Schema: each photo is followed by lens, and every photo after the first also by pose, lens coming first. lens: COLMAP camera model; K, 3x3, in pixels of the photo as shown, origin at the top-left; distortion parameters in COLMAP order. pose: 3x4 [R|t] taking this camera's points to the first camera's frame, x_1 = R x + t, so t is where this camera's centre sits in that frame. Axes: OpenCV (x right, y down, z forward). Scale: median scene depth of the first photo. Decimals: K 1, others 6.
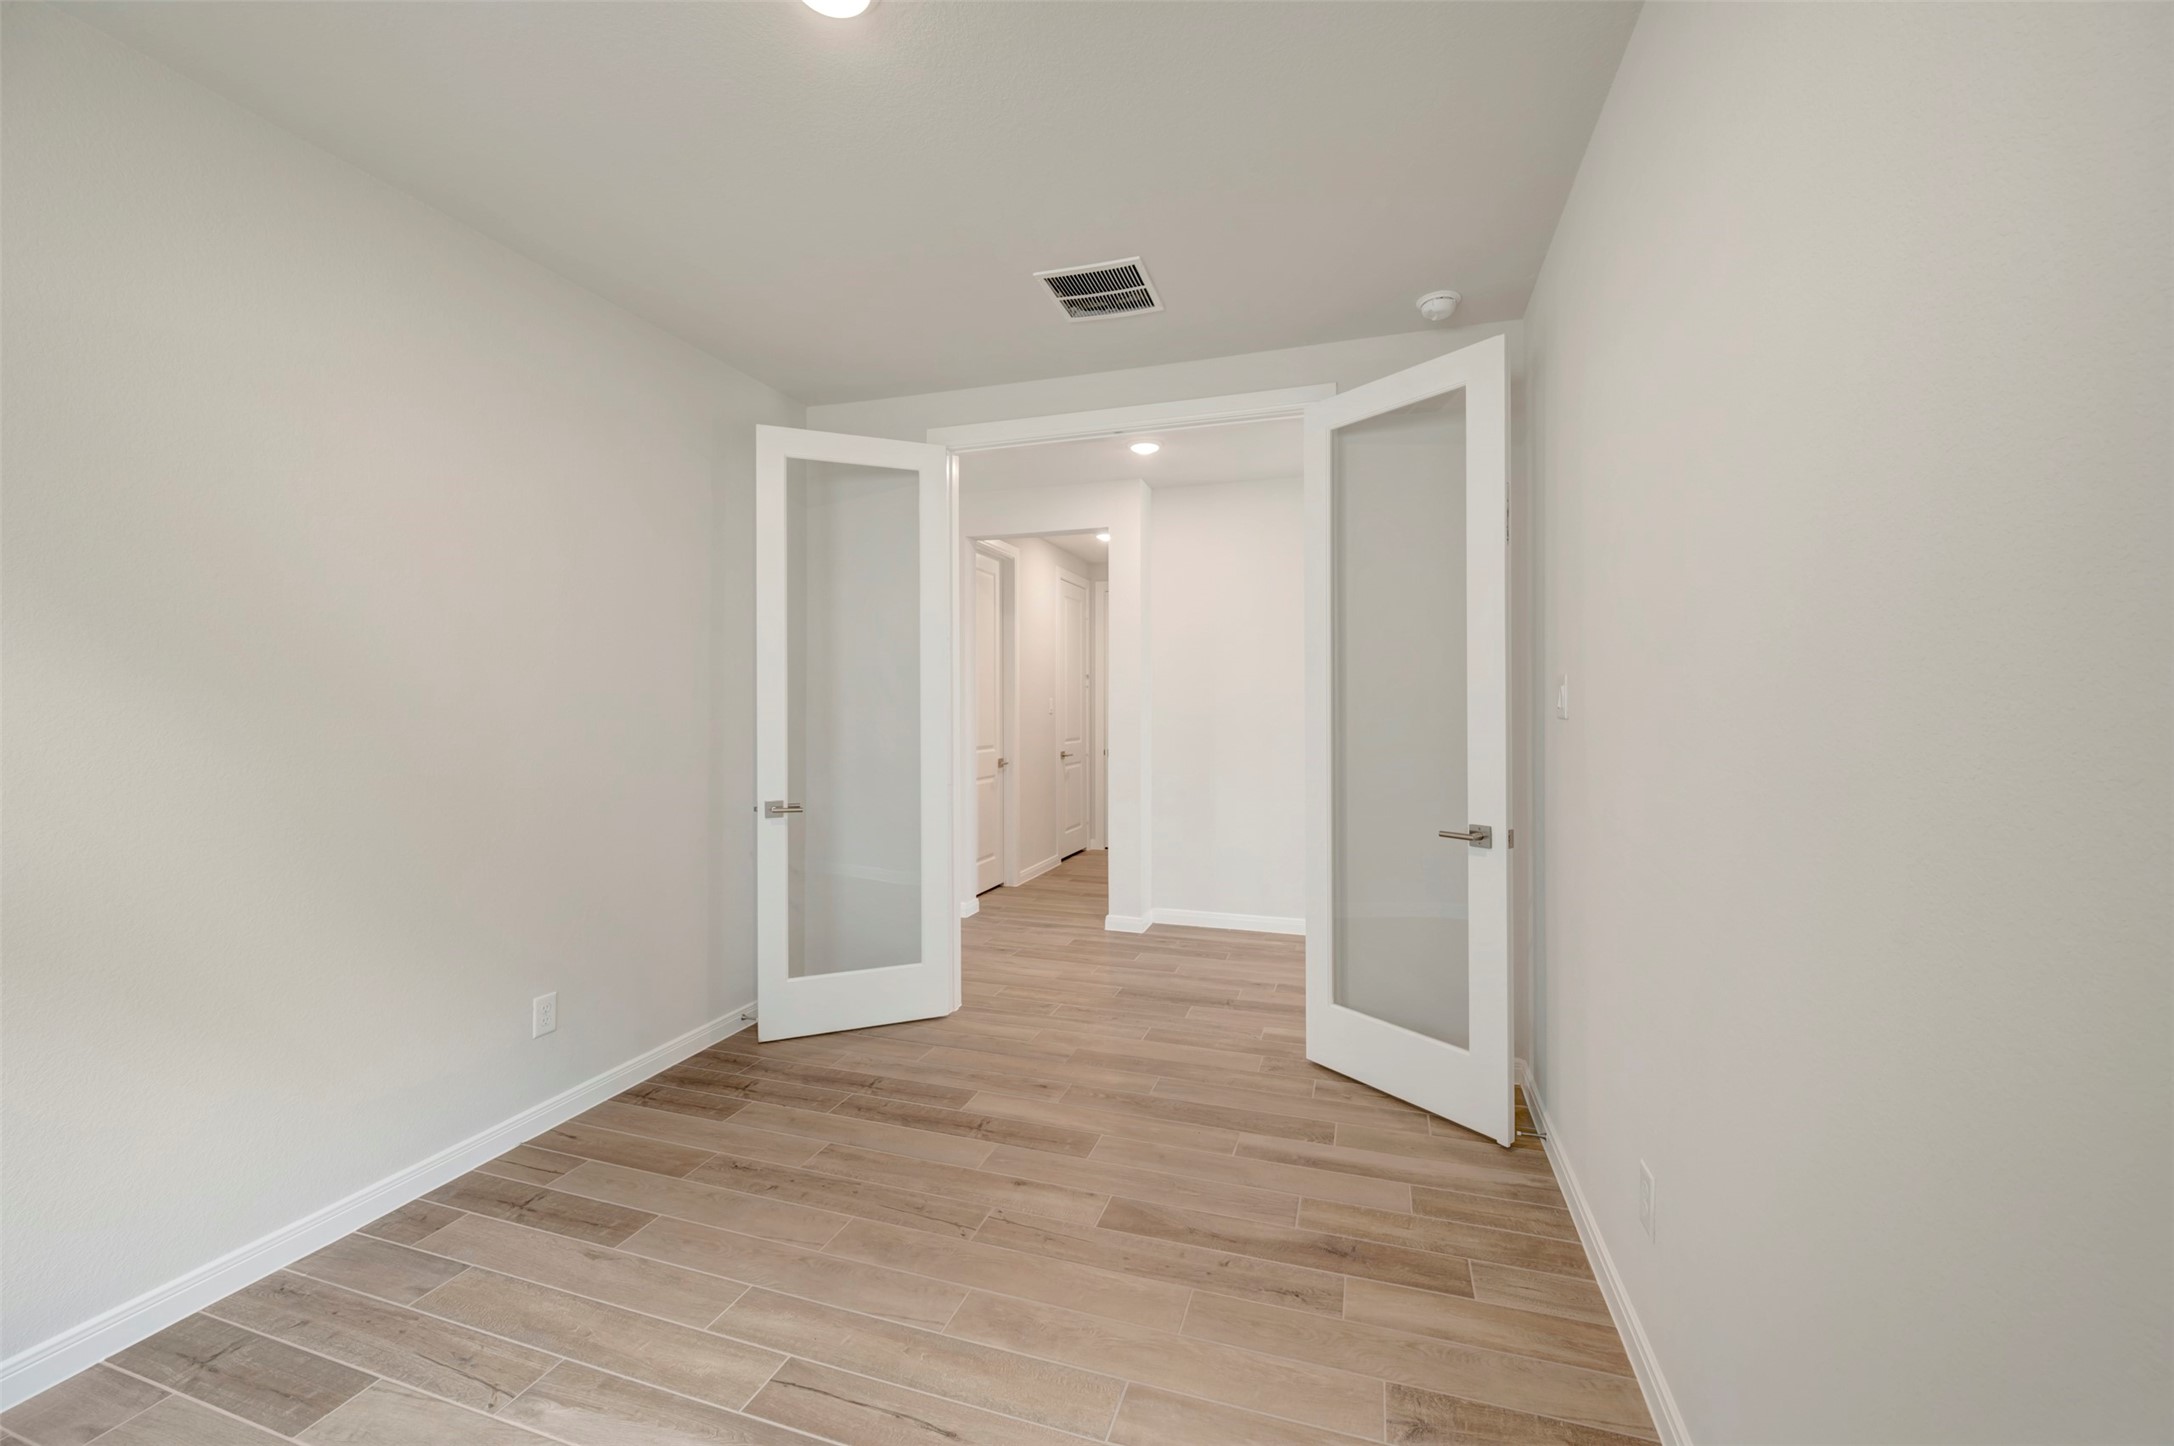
lens RADIAL K [[863.7, 0, 1084.0], [0, 863.7, 724.5], [0, 0, 1]] dist [-0.003024, -0.000135]
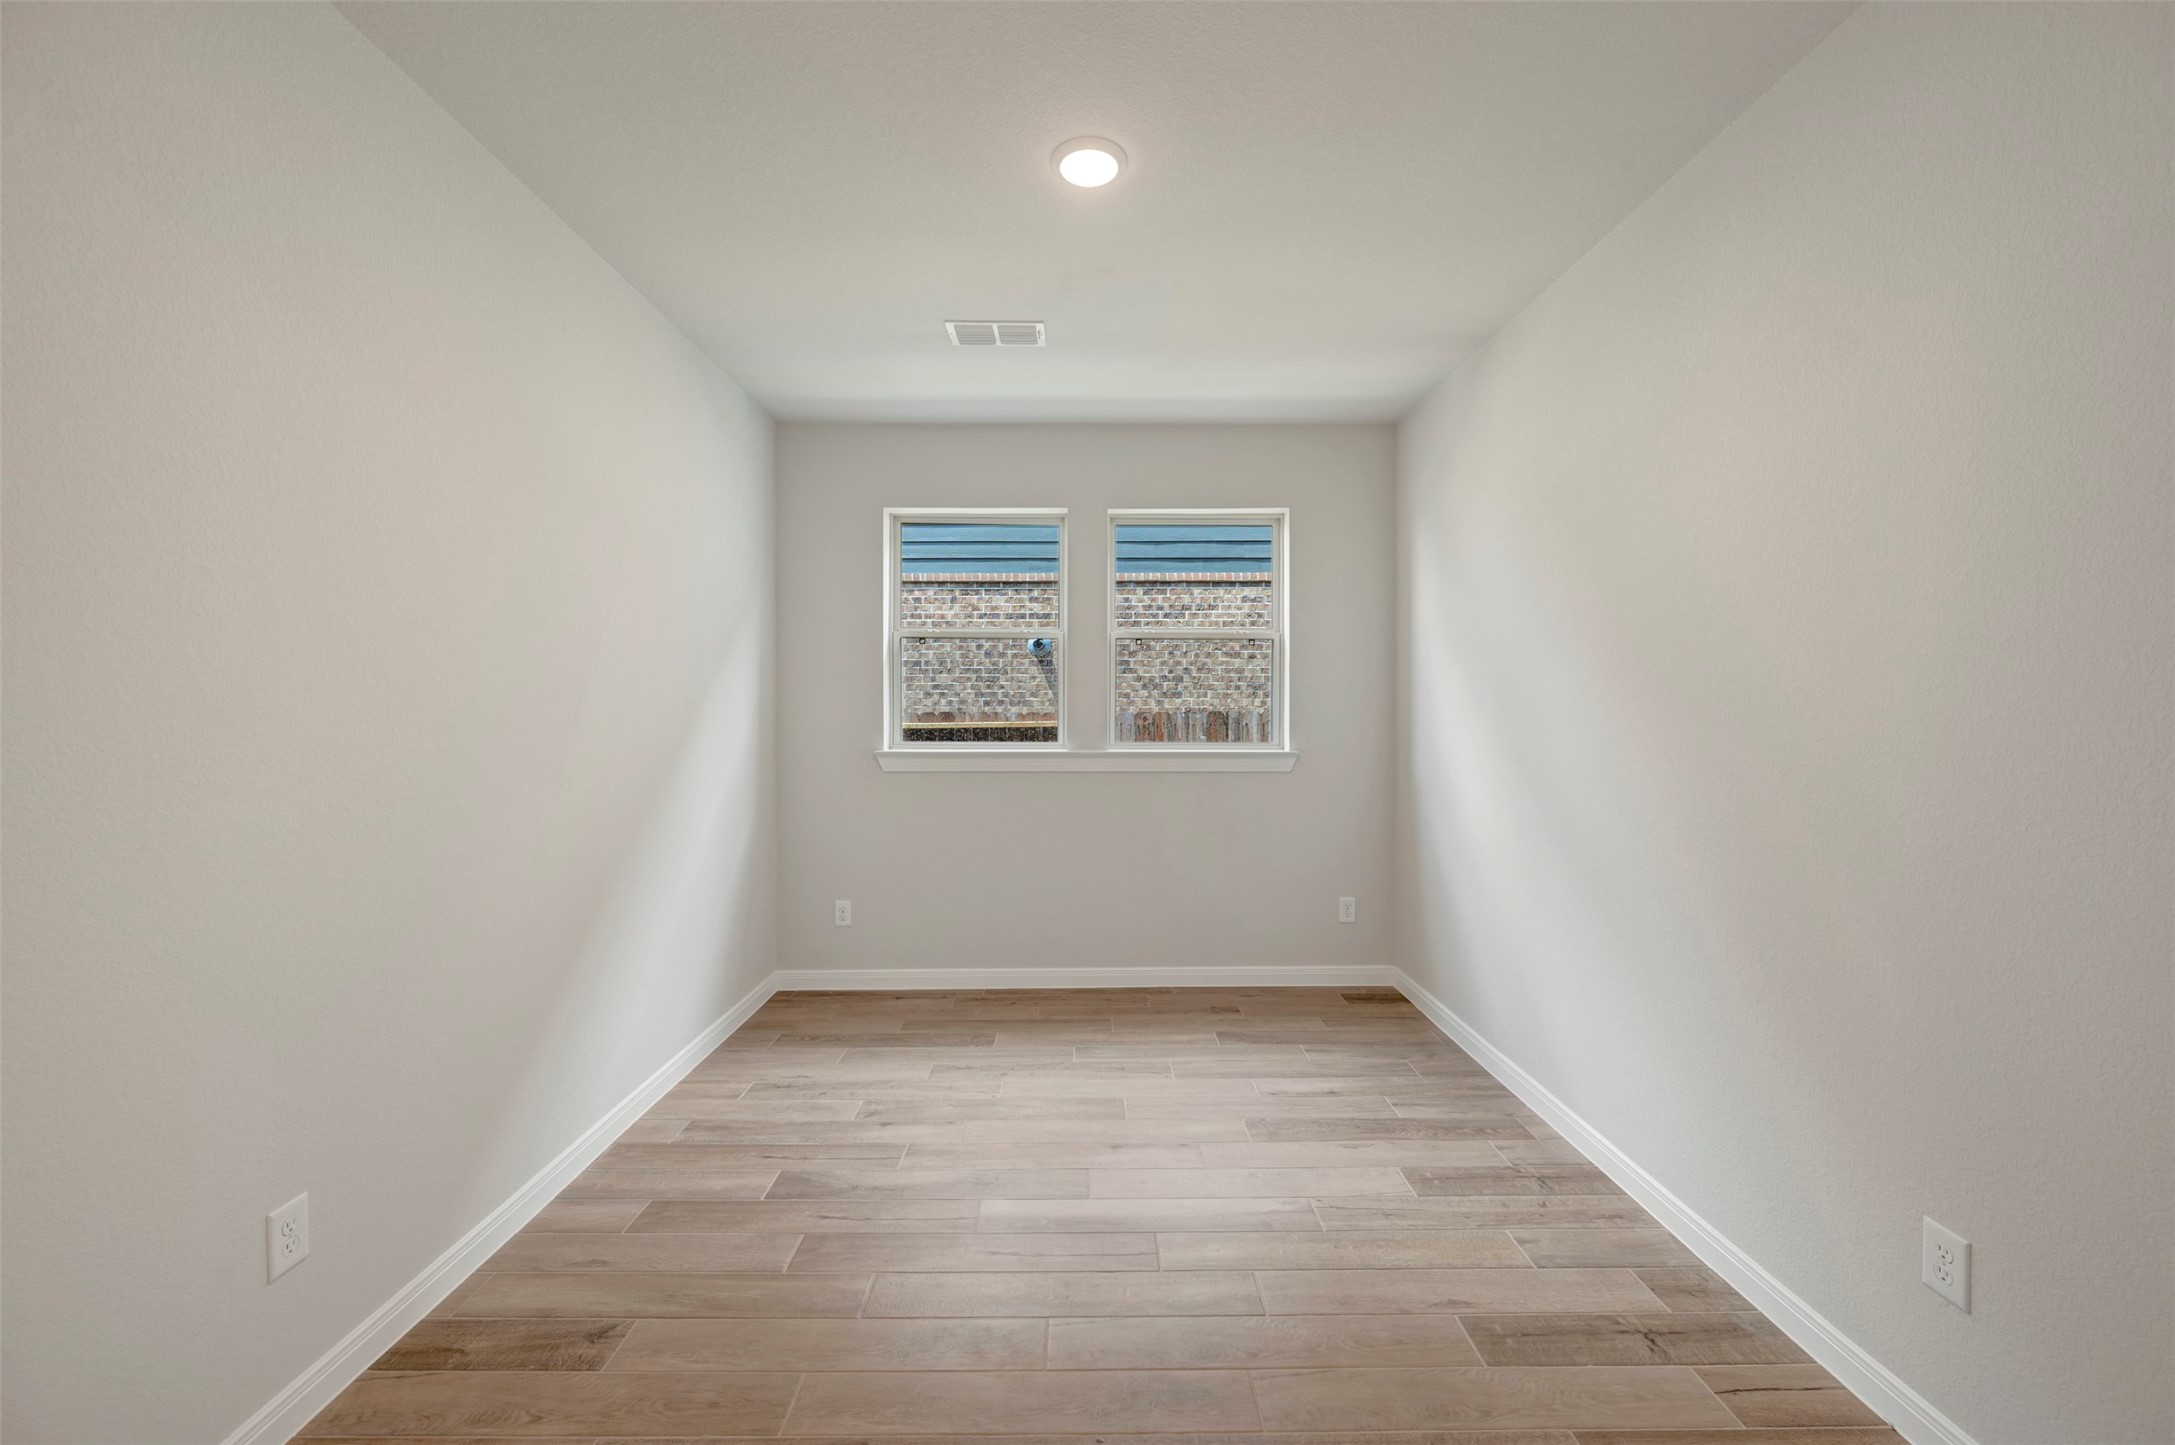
lens RADIAL K [[864.1, 0, 1093.6], [0, 864.1, 728.0], [0, 0, 1]] dist [-0.003024, -0.000135]
pose [[-0.953307, 0.003498, -0.301982, 0.082814], [-0.004119, 0.999689, 0.024582, -0.021860], [0.301975, 0.024678, -0.952996, 1.810443]]
